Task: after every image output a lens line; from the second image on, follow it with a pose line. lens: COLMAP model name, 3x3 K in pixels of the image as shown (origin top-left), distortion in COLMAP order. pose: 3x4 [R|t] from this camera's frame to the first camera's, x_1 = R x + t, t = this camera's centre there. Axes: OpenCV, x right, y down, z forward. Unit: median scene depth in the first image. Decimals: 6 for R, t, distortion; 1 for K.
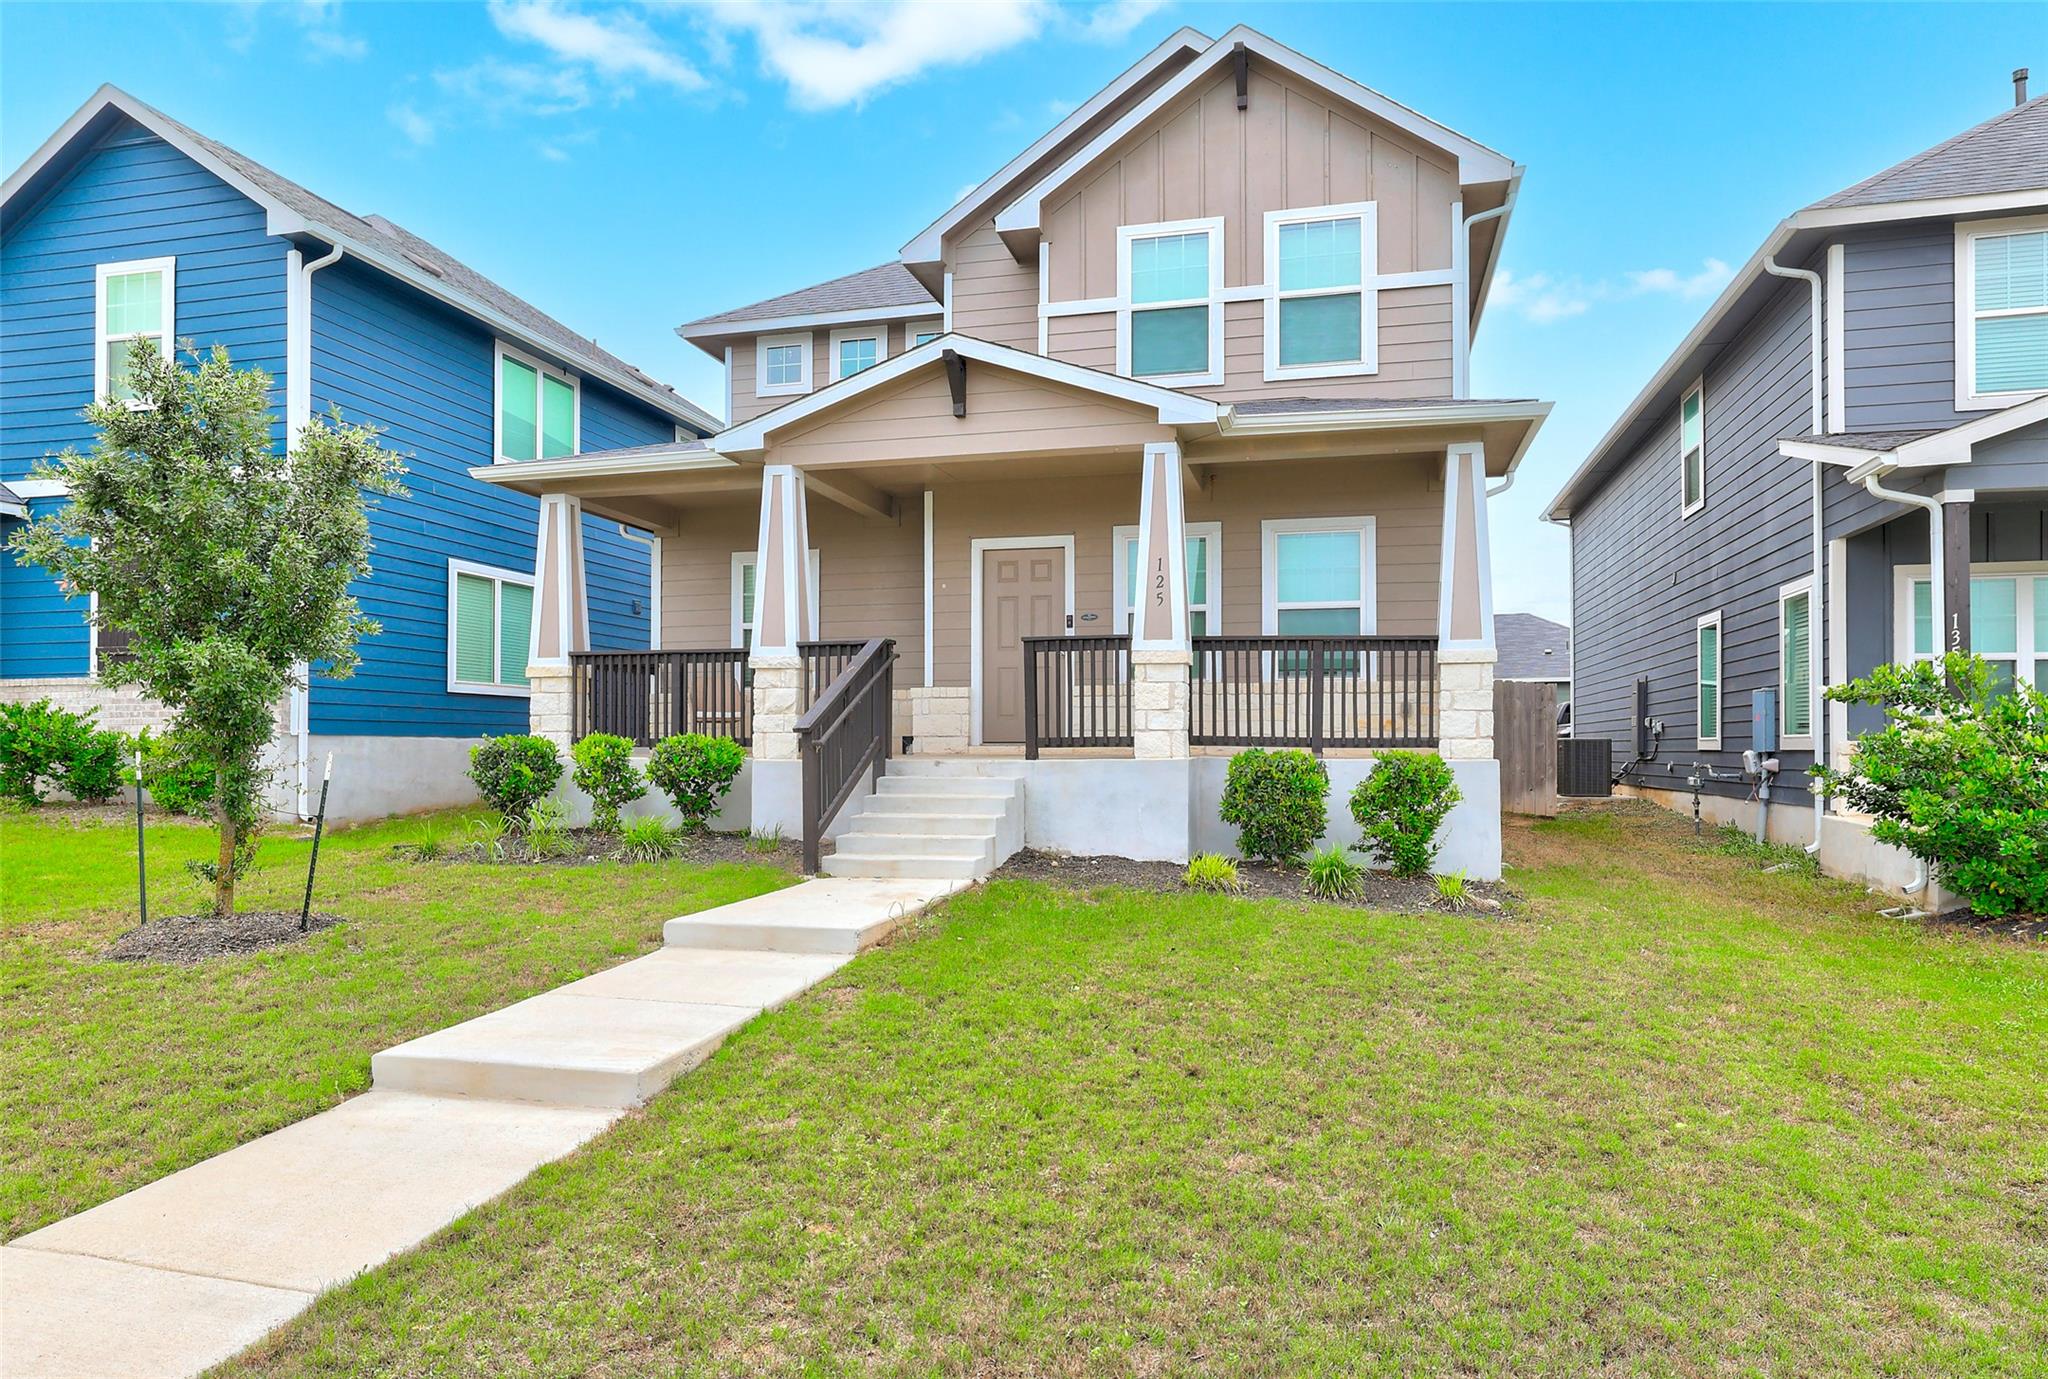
lens RADIAL K [[1306.2, 0, 999.7], [0, 1306.2, 727.0], [0, 0, 1]] dist [-0.010248, 0.004975]
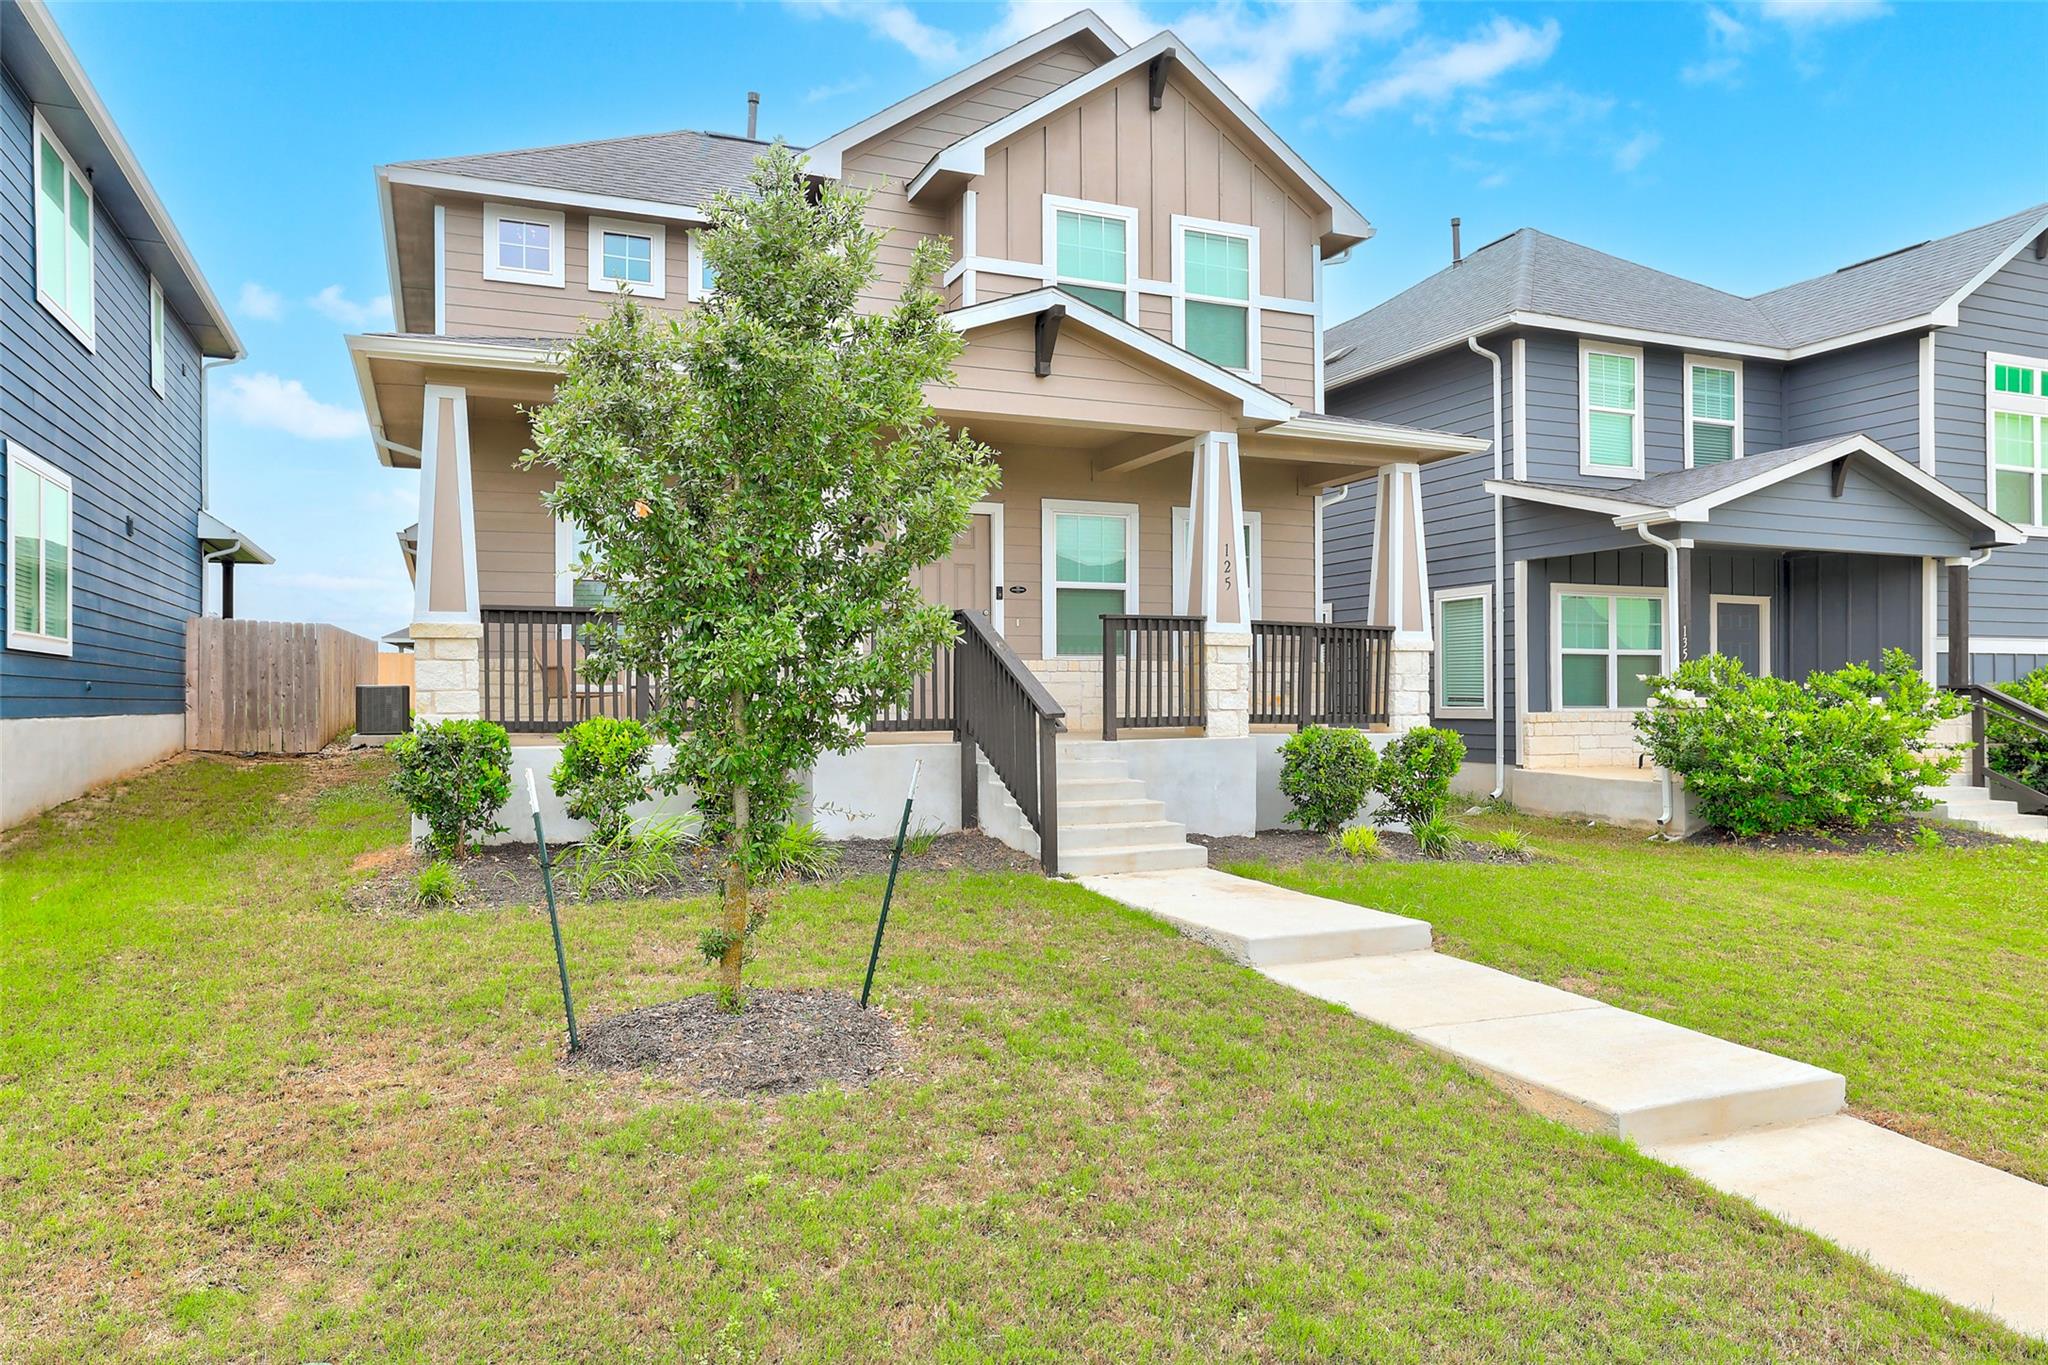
lens RADIAL K [[1338.6, 0, 1021.1], [0, 1338.6, 692.3], [0, 0, 1]] dist [-0.011493, -0.000761]
pose [[0.788086, 0.000569, 0.615565, -0.606109], [-0.004414, 0.999979, 0.004727, -0.014583], [-0.615550, -0.006443, 0.788072, 0.241448]]
